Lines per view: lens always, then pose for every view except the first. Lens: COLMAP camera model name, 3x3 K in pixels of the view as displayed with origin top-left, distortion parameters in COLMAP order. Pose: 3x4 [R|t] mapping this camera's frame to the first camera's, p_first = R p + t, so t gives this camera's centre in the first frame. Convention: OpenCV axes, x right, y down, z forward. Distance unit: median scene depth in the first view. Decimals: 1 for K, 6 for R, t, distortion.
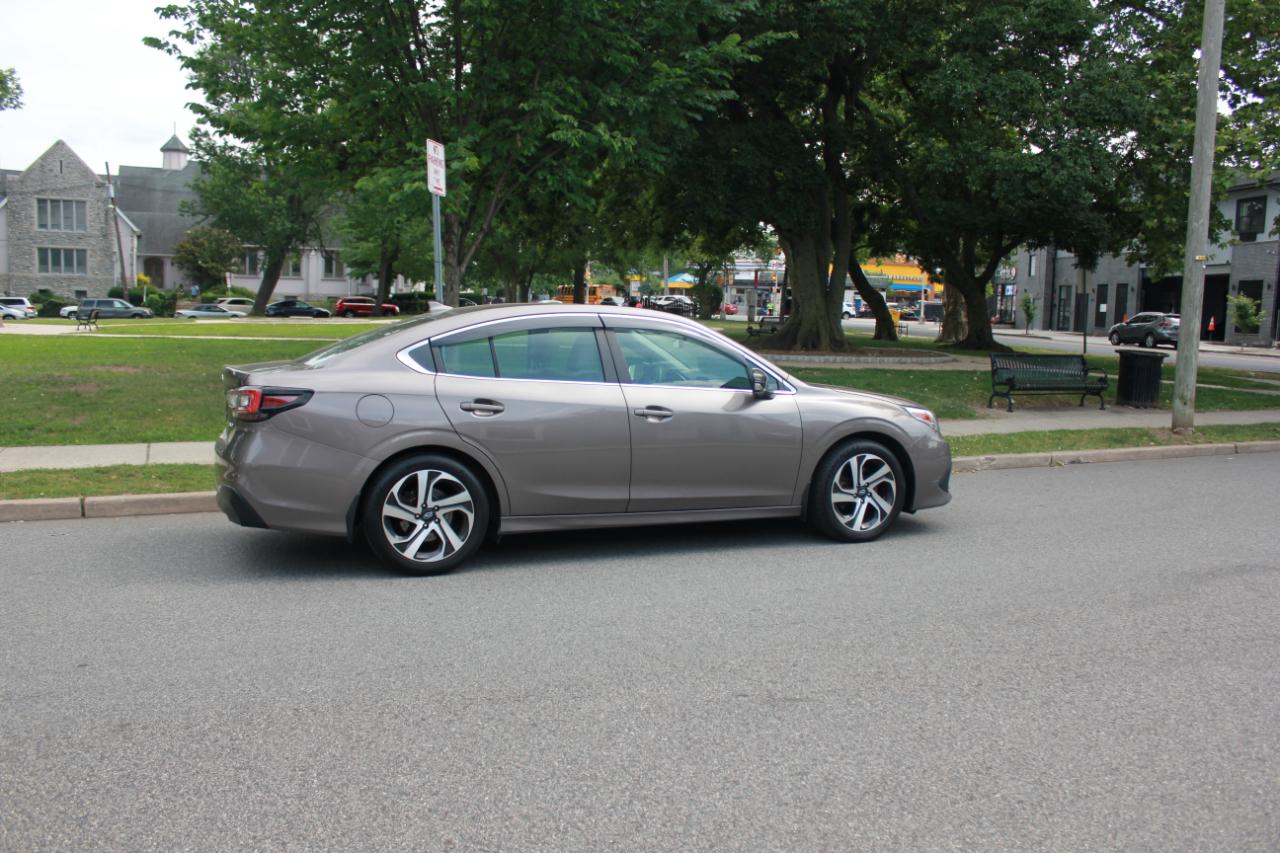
lens RADIAL K [[1074.0, 0, 644.4], [0, 1074.0, 428.8], [0, 0, 1]] dist [-0.168310, 0.159609]
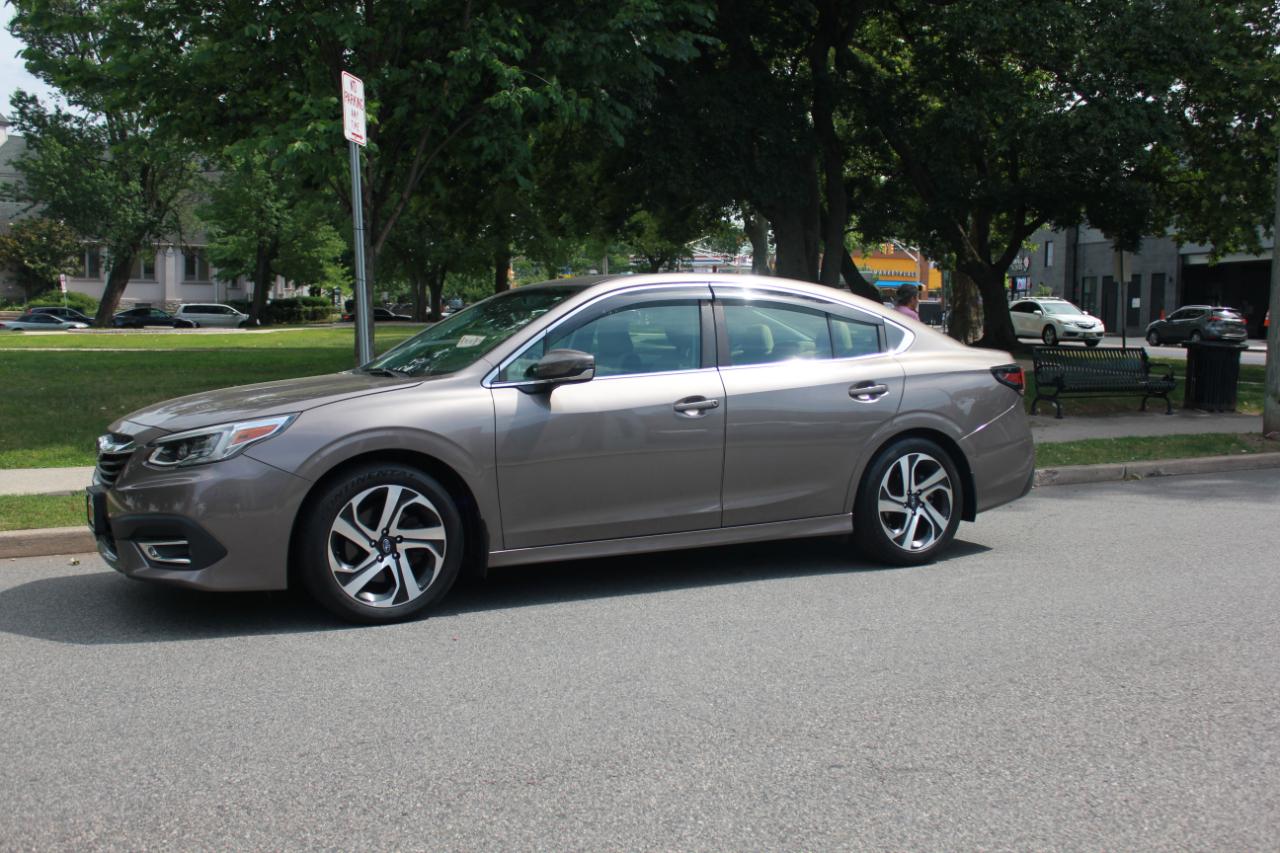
lens RADIAL K [[1299.5, 0, 649.6], [0, 1299.5, 428.8], [0, 0, 1]] dist [-0.136280, 0.160399]
pose [[0.998315, -0.017519, 0.055312, -0.030468], [0.018920, 0.999511, -0.024909, 0.014171], [-0.054849, 0.025913, 0.998158, 0.043044]]
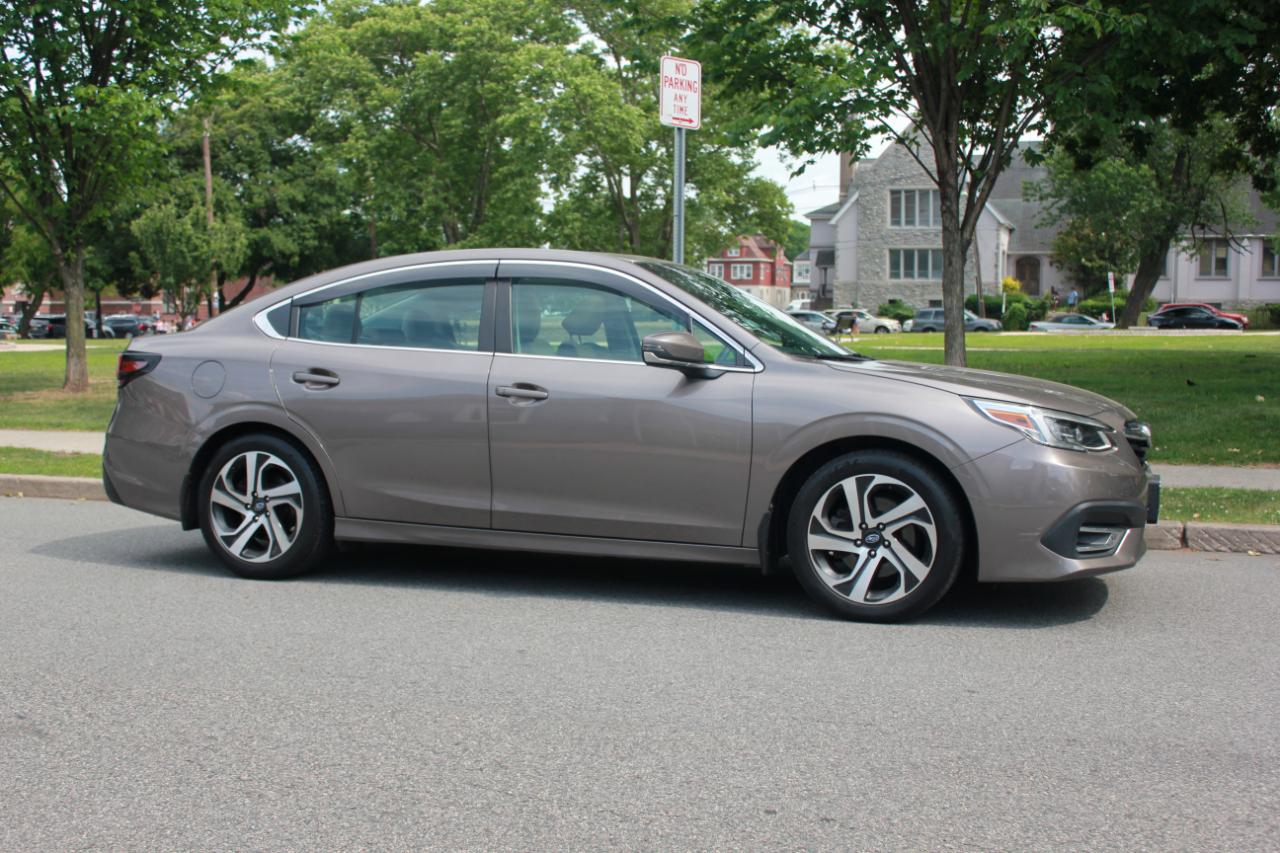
lens RADIAL K [[1453.9, 0, 645.0], [0, 1453.9, 431.5], [0, 0, 1]] dist [-0.116215, 0.175679]
pose [[0.734379, 0.030020, -0.678075, 0.421213], [-0.057611, 0.998173, -0.018203, 0.013830], [0.676290, 0.052432, 0.734767, 0.200272]]
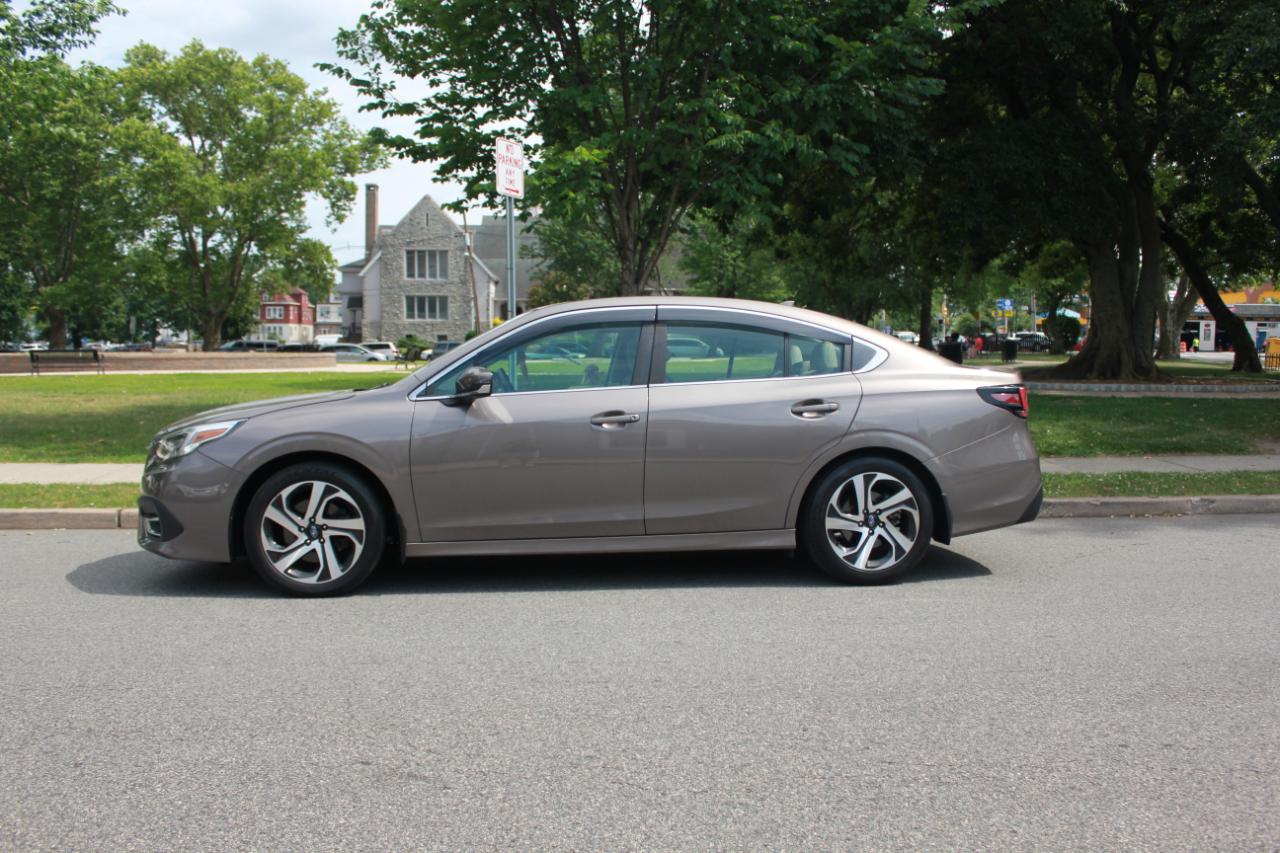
lens RADIAL K [[1113.1, 0, 643.6], [0, 1113.1, 430.0], [0, 0, 1]] dist [-0.158529, 0.155769]
pose [[0.941530, 0.003807, -0.336908, 0.203850], [-0.017752, 0.999108, -0.038322, 0.014745], [0.336461, 0.042062, 0.940757, 0.121279]]
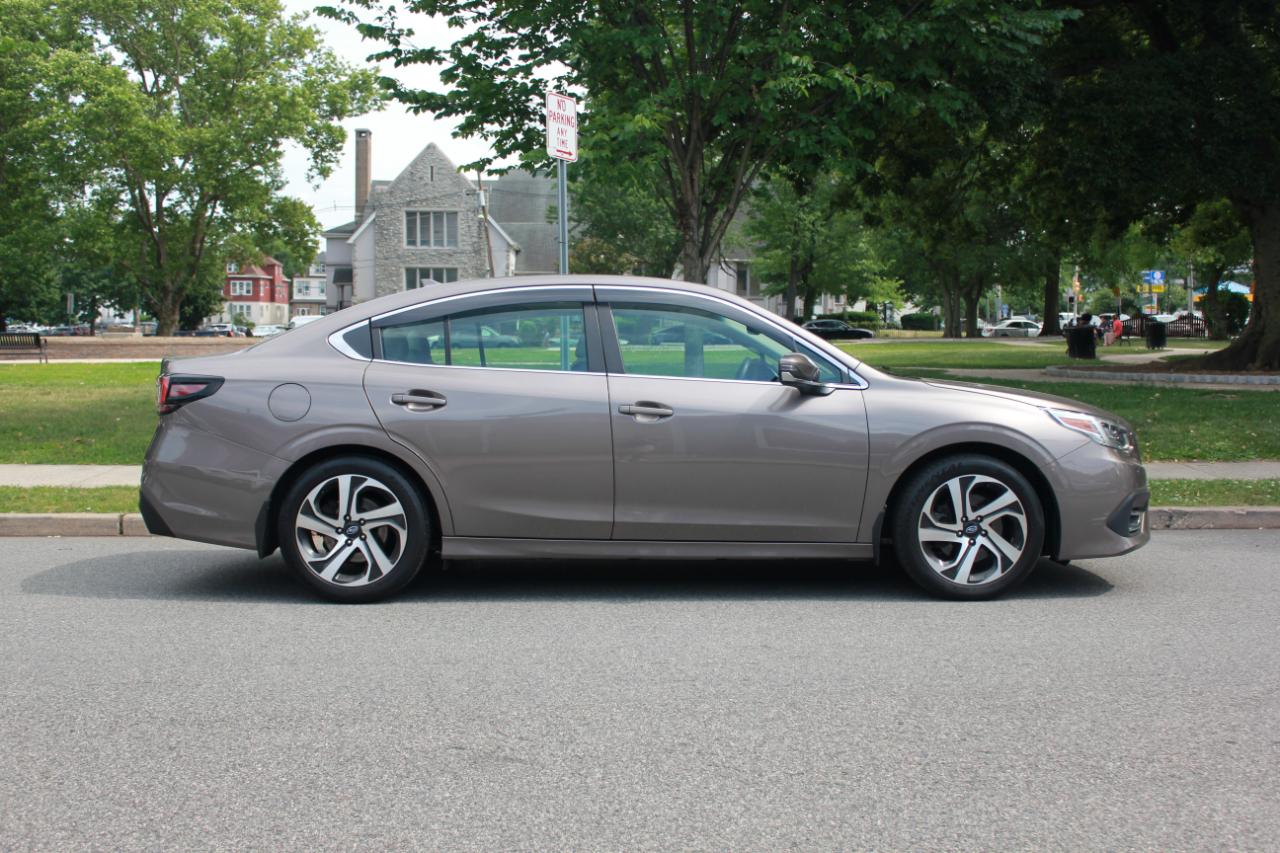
lens RADIAL K [[1390.0, 0, 646.4], [0, 1390.0, 431.7], [0, 0, 1]] dist [-0.118104, 0.157256]
pose [[0.928591, 0.005369, -0.371067, 0.218793], [-0.021737, 0.998966, -0.039942, 0.023085], [0.370469, 0.045155, 0.927747, 0.046476]]
